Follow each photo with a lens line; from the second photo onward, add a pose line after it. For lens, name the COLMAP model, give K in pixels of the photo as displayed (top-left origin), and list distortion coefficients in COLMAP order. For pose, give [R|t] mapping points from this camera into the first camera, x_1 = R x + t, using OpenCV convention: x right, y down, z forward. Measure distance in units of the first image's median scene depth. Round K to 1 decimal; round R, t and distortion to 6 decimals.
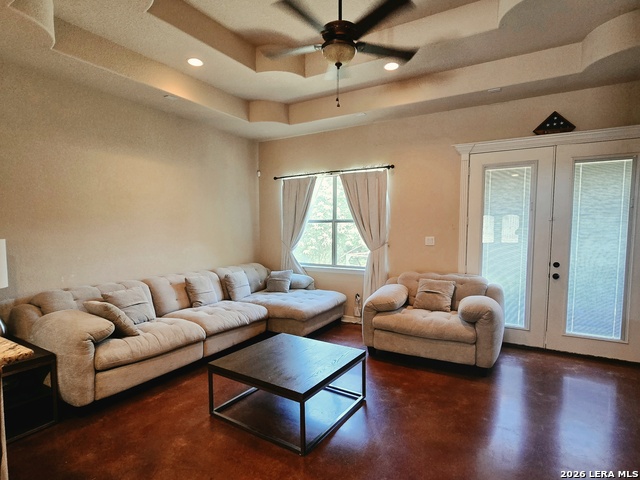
lens RADIAL K [[349.0, 0, 319.7], [0, 349.0, 250.8], [0, 0, 1]] dist [-0.001266, 0.000081]
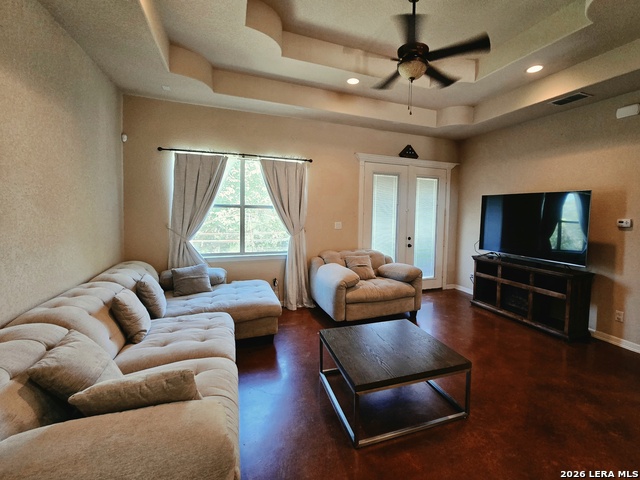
lens RADIAL K [[293.8, 0, 346.6], [0, 293.8, 225.7], [0, 0, 1]] dist [-0.000100, -0.000073]
pose [[0.598179, -0.025949, 0.800942, -0.487994], [0.034602, 0.999380, 0.006536, -0.031431], [-0.800615, 0.023805, 0.598706, 0.333128]]
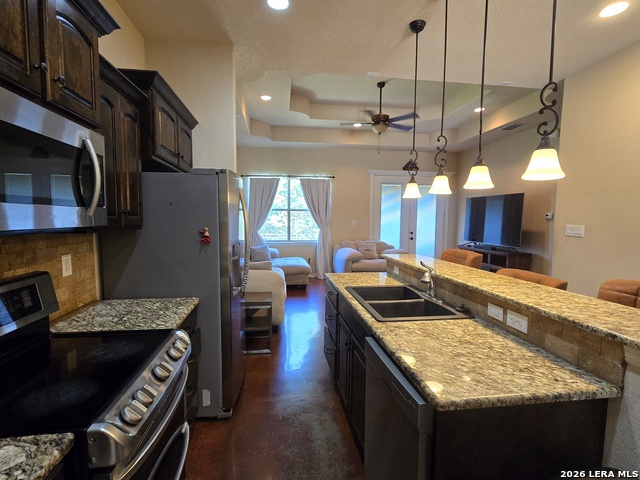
lens RADIAL K [[320.9, 0, 320.0], [0, 320.9, 240.0], [0, 0, 1]] dist [-0.000164, 0.000020]
pose [[0.778099, -0.038334, 0.626971, -0.788405], [0.035611, 0.999223, 0.016899, 0.024795], [-0.627131, 0.009178, 0.778860, -0.130921]]
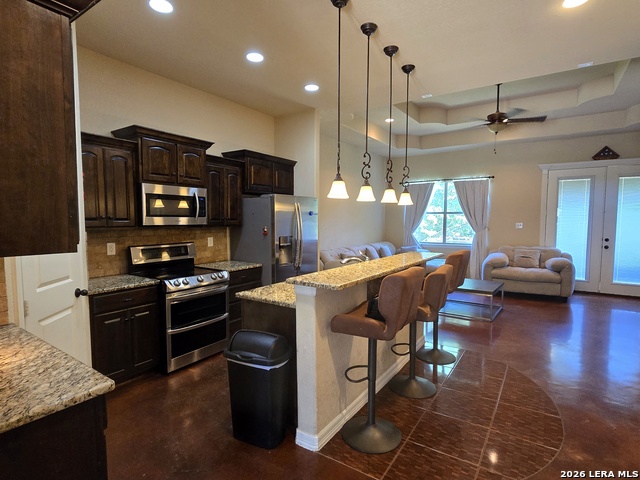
lens RADIAL K [[346.2, 0, 320.0], [0, 346.2, 240.0], [0, 0, 1]] dist [-0.002184, -0.000557]
pose [[0.998519, 0.005753, -0.054099, -0.458643], [-0.006101, 0.999962, -0.006273, 0.048000], [0.054061, 0.006594, 0.998516, -0.547792]]
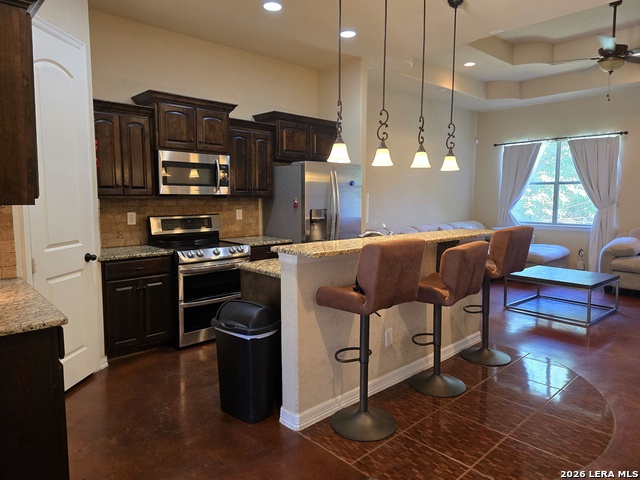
lens RADIAL K [[432.1, 0, 323.5], [0, 432.1, 229.4], [0, 0, 1]] dist [0.076456, -0.081115]
pose [[0.961666, 0.024843, -0.273095, -0.320090], [-0.021743, 0.999660, 0.014372, 0.064627], [0.273359, -0.007883, 0.961880, -0.599149]]
